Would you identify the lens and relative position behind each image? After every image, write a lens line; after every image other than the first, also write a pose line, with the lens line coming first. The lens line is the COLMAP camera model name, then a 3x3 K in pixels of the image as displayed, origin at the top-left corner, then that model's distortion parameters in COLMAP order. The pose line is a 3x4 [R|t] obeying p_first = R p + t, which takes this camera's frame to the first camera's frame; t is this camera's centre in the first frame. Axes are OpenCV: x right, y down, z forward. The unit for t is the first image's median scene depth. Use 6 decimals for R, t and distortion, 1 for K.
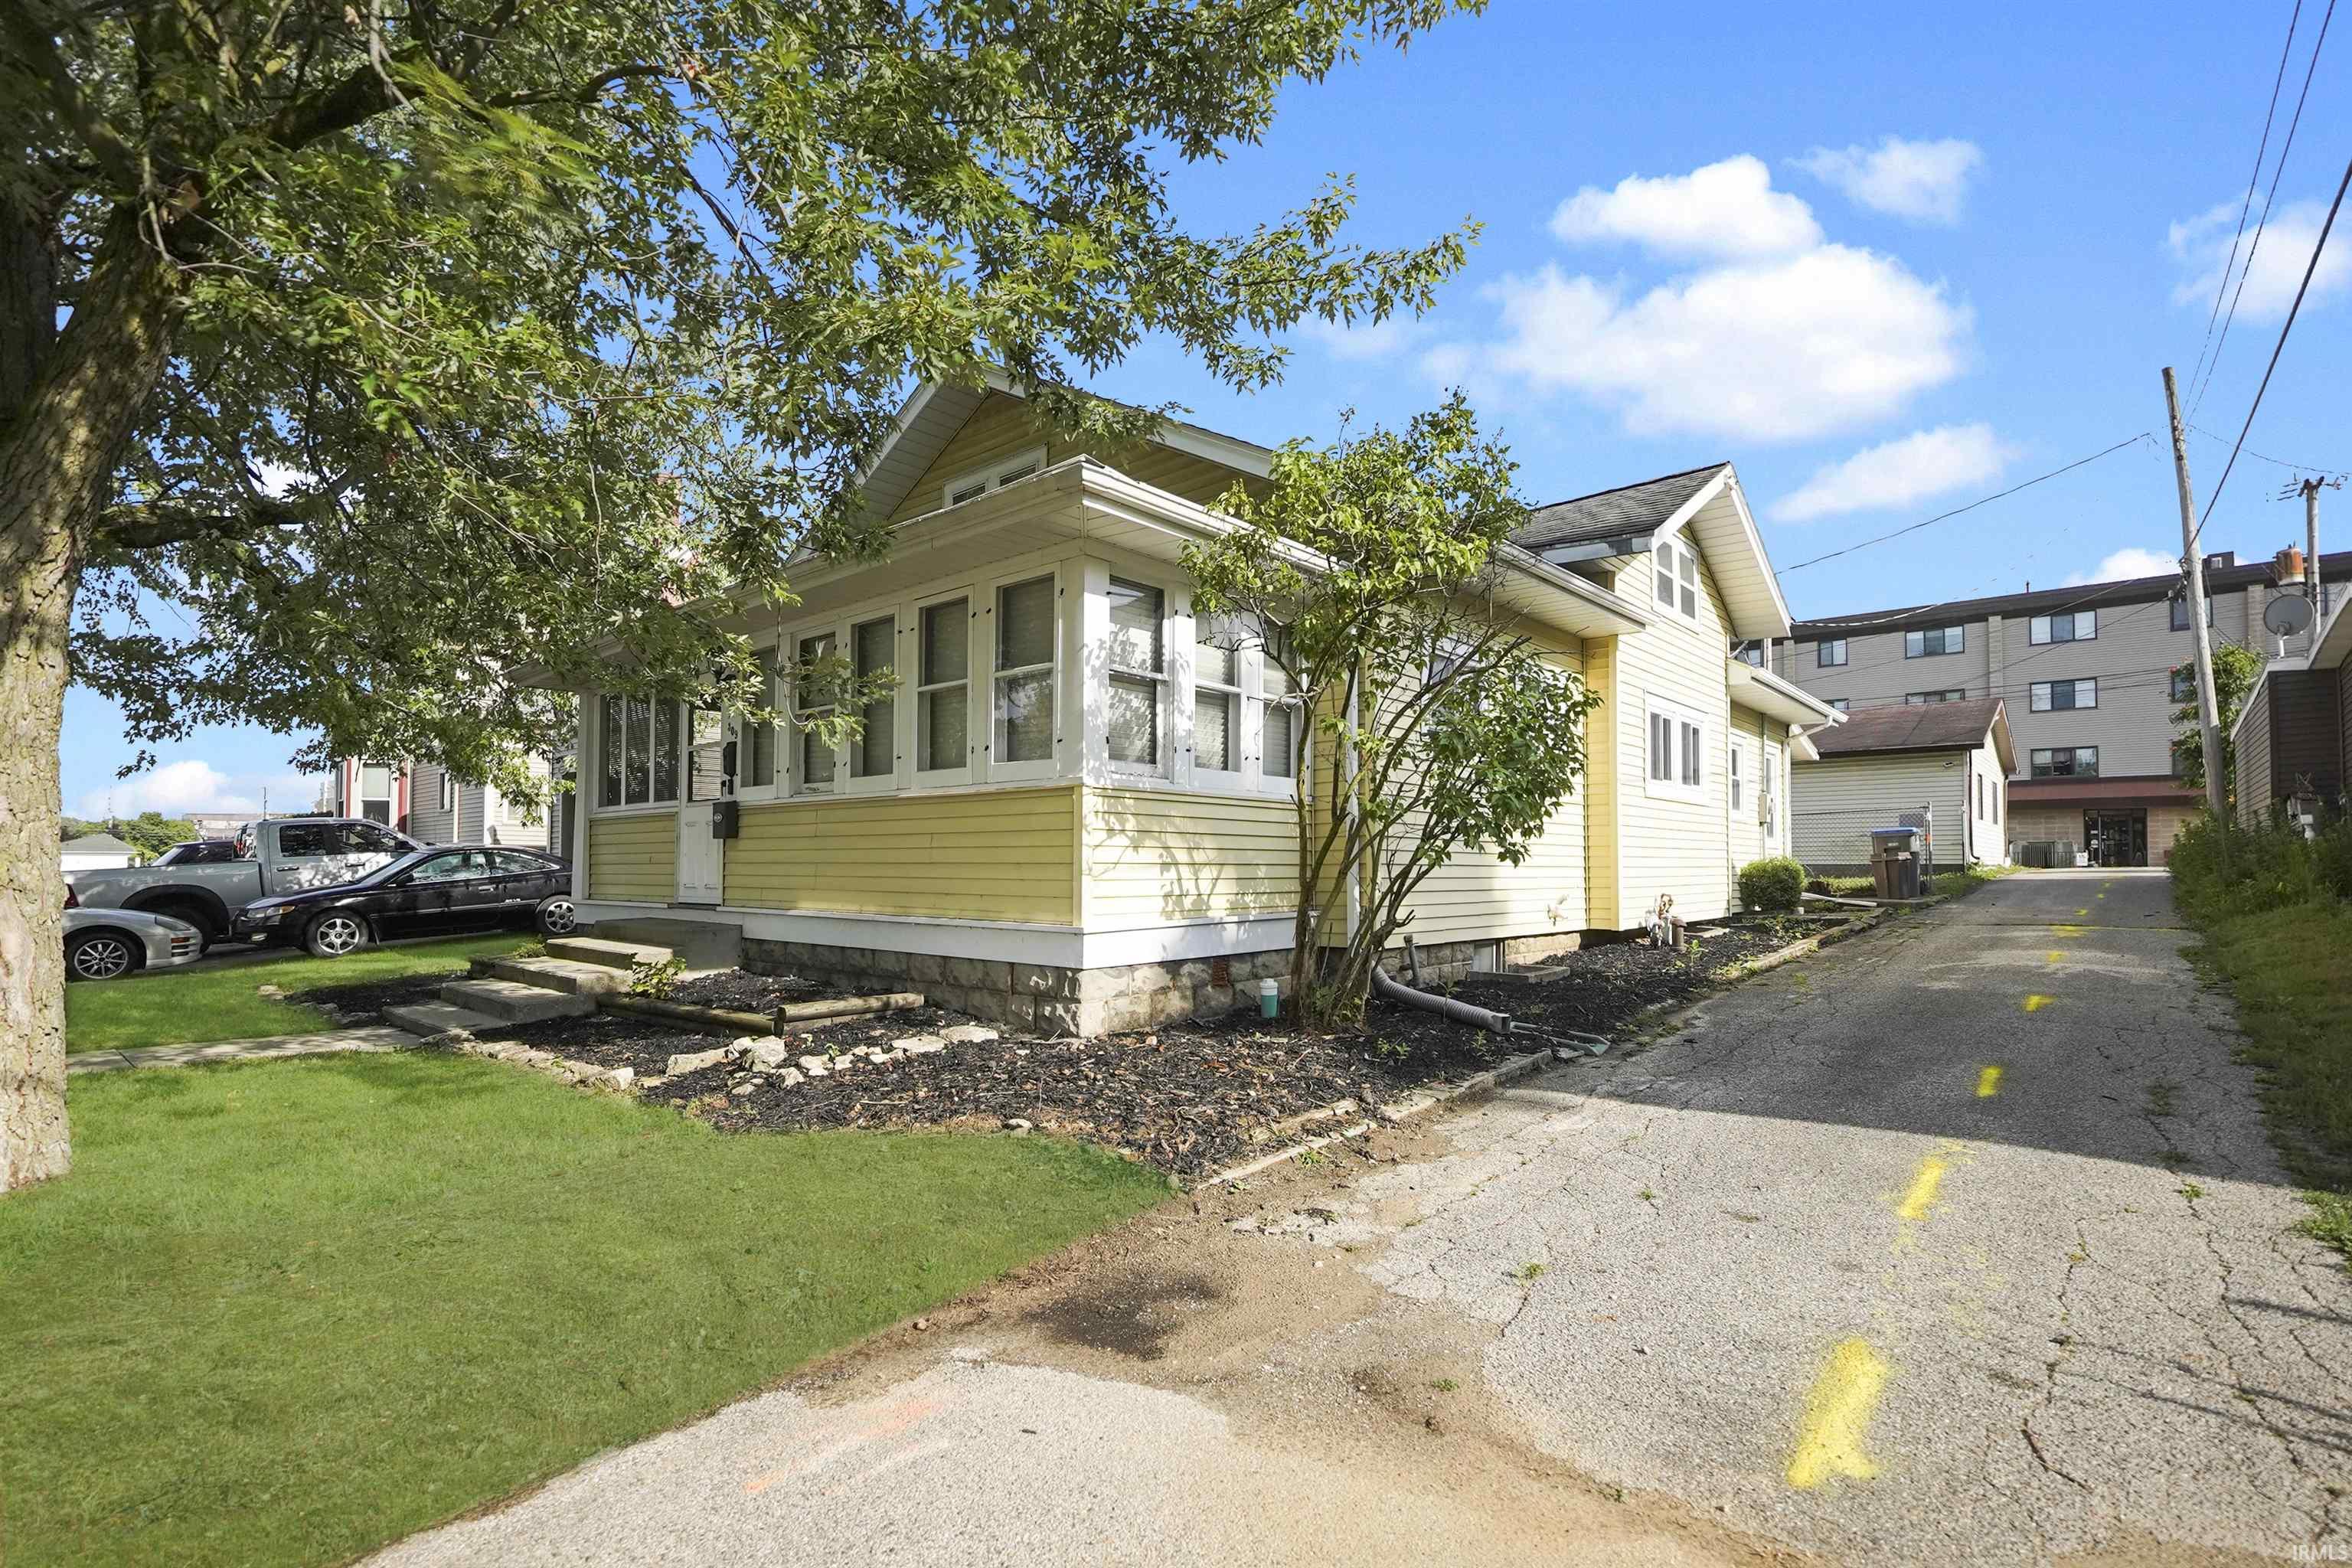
lens RADIAL K [[1109.4, 0, 1174.1], [0, 1109.4, 768.9], [0, 0, 1]] dist [-0.014706, 0.001242]
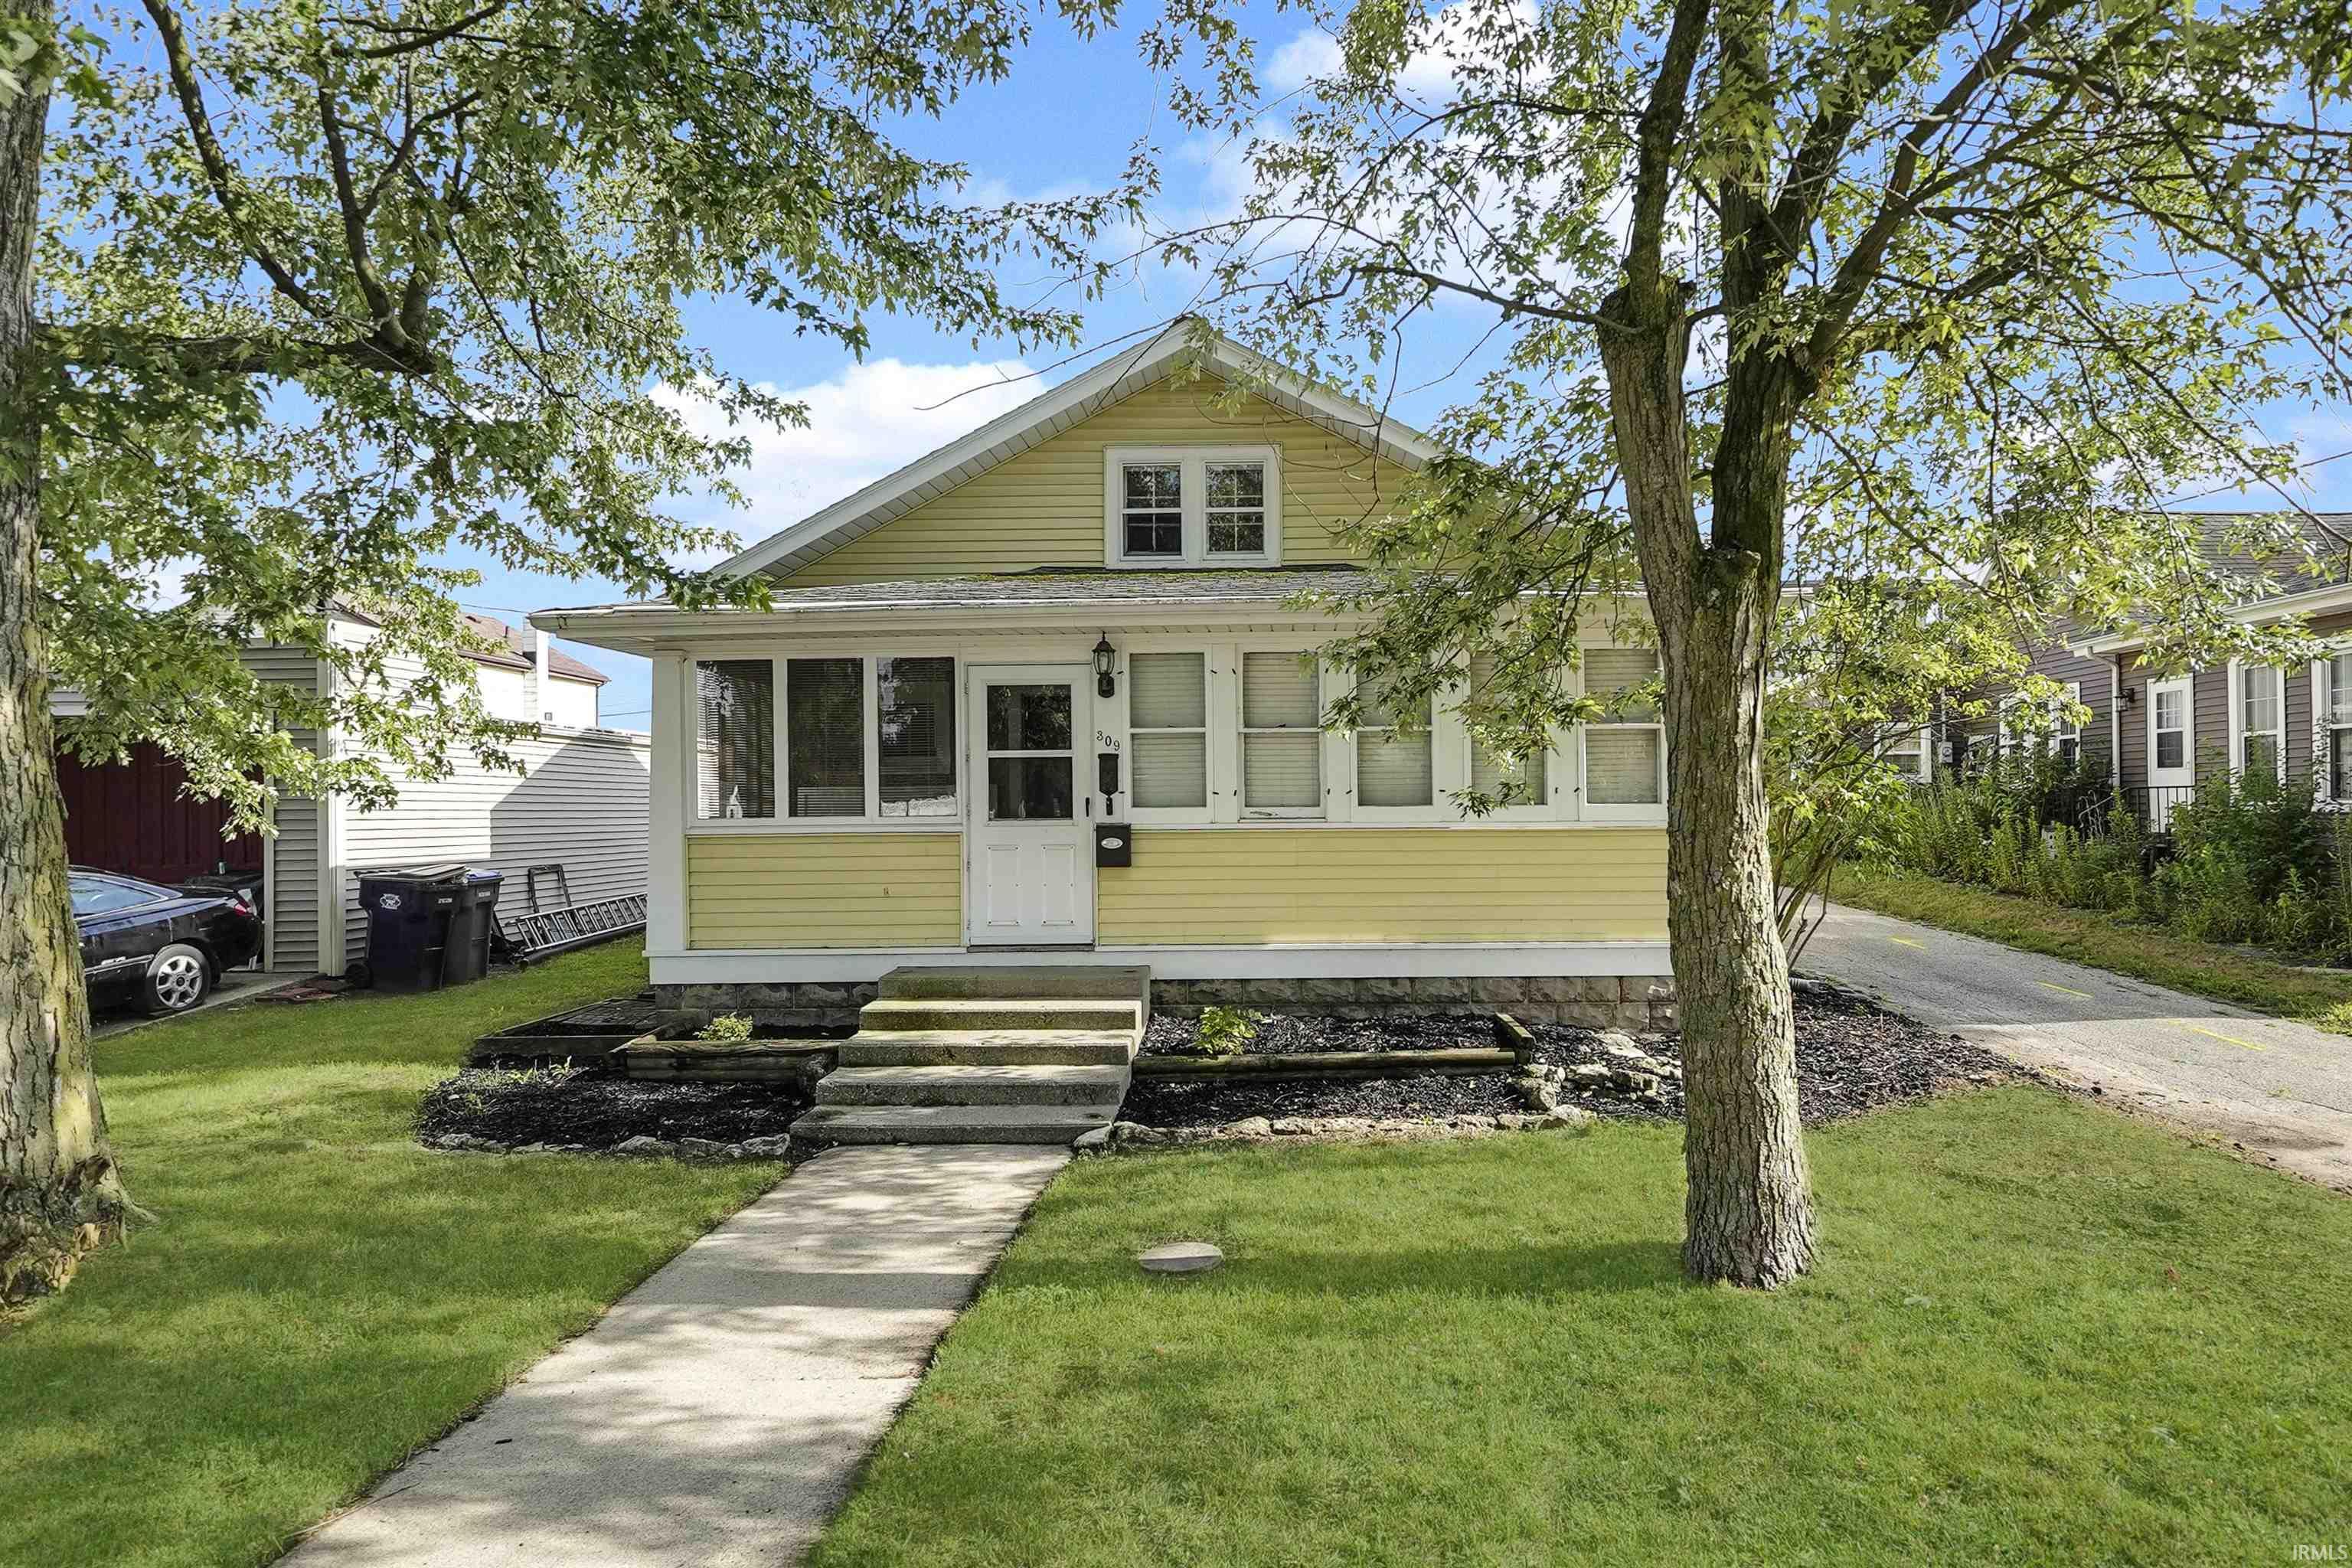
lens RADIAL K [[1109.4, 0, 1174.1], [0, 1109.4, 768.9], [0, 0, 1]] dist [-0.014706, 0.001242]
pose [[0.755343, 0.038119, 0.654221, -0.985135], [-0.046265, 0.998918, -0.004787, -0.012053], [-0.653695, -0.026652, 0.756289, 0.331838]]
